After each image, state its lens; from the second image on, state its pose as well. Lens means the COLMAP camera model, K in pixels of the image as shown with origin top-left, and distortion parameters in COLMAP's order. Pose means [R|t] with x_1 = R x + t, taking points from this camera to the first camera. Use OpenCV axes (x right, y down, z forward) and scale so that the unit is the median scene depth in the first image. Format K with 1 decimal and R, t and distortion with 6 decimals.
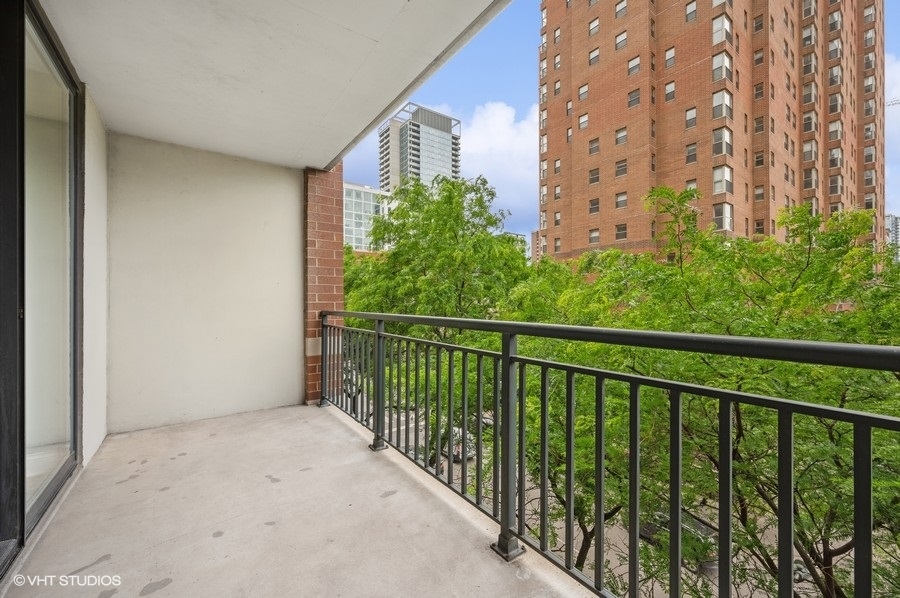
lens RADIAL K [[334.4, 0, 444.7], [0, 334.4, 300.8], [0, 0, 1]] dist [0.012634, 0.000085]
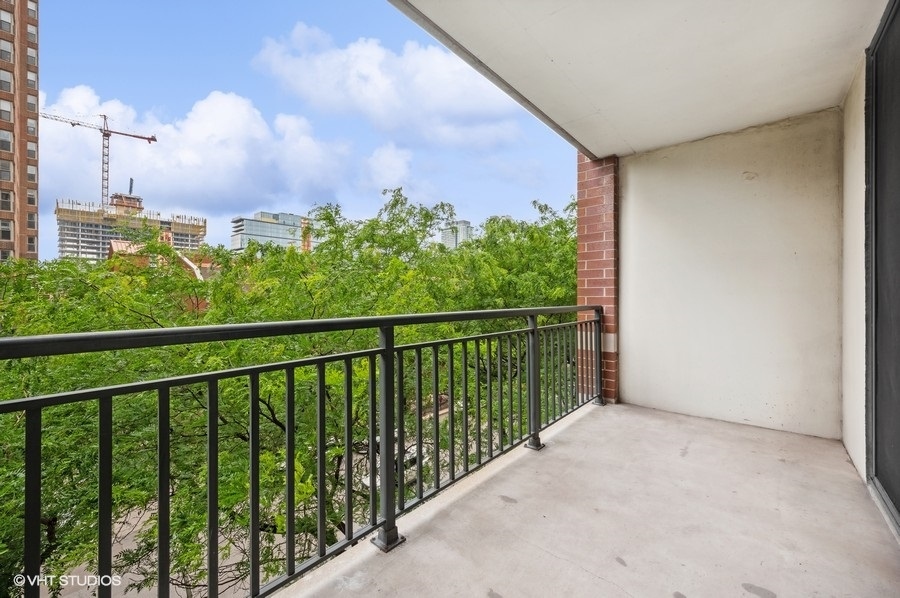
lens RADIAL K [[359.6, 0, 450.2], [0, 359.6, 291.8], [0, 0, 1]] dist [-0.000835, 0.000052]
pose [[-0.194948, 0.009458, 0.980768, -0.878746], [0.006971, 0.999942, -0.008257, 0.010148], [-0.980789, 0.005228, -0.195002, 1.067794]]
